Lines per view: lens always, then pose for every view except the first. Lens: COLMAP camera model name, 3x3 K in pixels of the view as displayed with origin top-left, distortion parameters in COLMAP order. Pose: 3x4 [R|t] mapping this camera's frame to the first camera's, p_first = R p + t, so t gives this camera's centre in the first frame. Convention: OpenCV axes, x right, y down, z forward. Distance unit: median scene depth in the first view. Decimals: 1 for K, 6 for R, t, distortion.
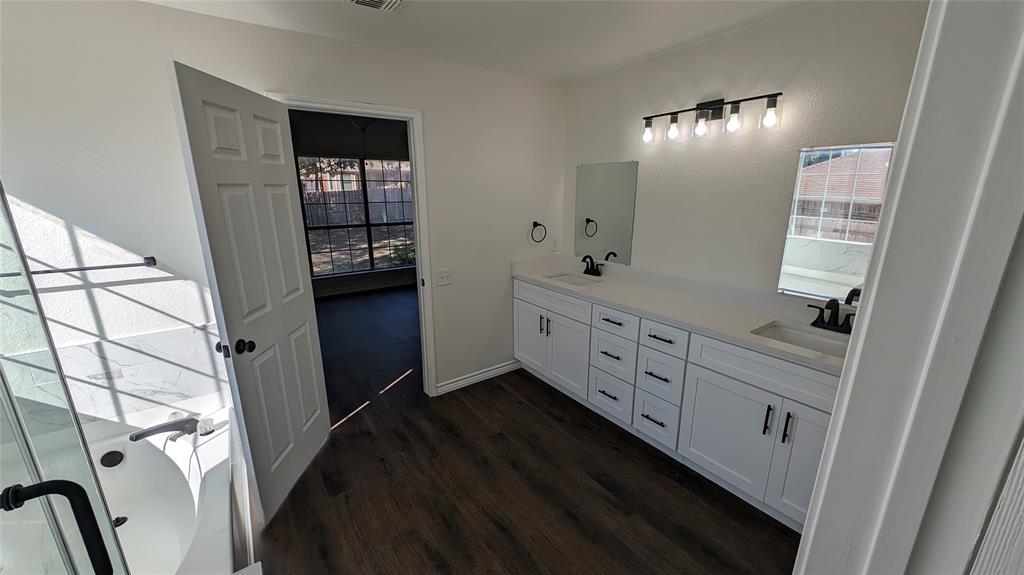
lens RADIAL K [[390.7, 0, 512.0], [0, 390.7, 287.5], [0, 0, 1]] dist [-0.000964, -0.000159]
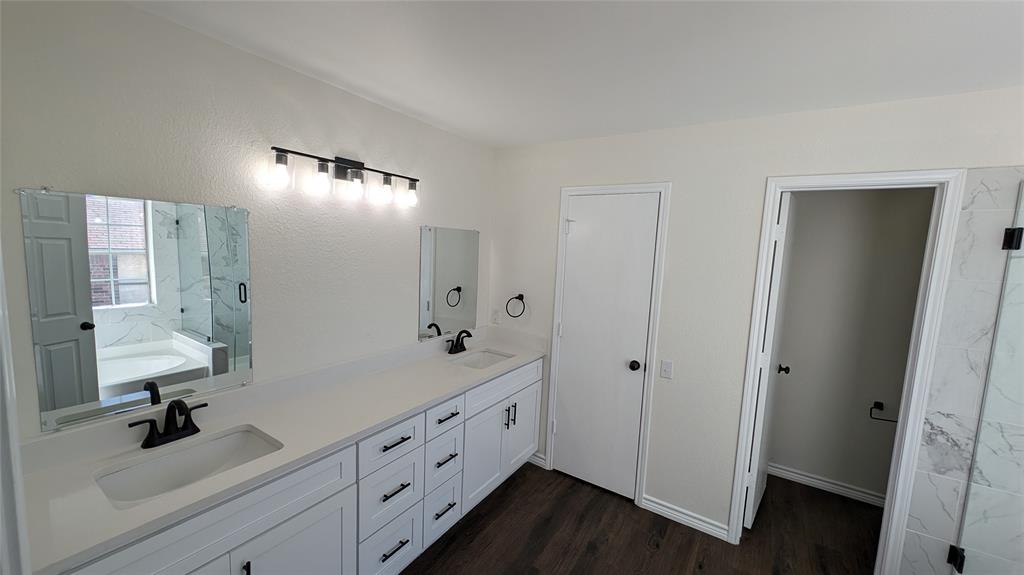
lens RADIAL K [[390.7, 0, 512.0], [0, 390.7, 287.5], [0, 0, 1]] dist [-0.000964, -0.000159]
pose [[-0.372534, -0.099640, 0.922654, -0.472090], [0.186635, 0.965862, 0.179662, -0.289188], [-0.909058, 0.239129, -0.341220, 1.039719]]
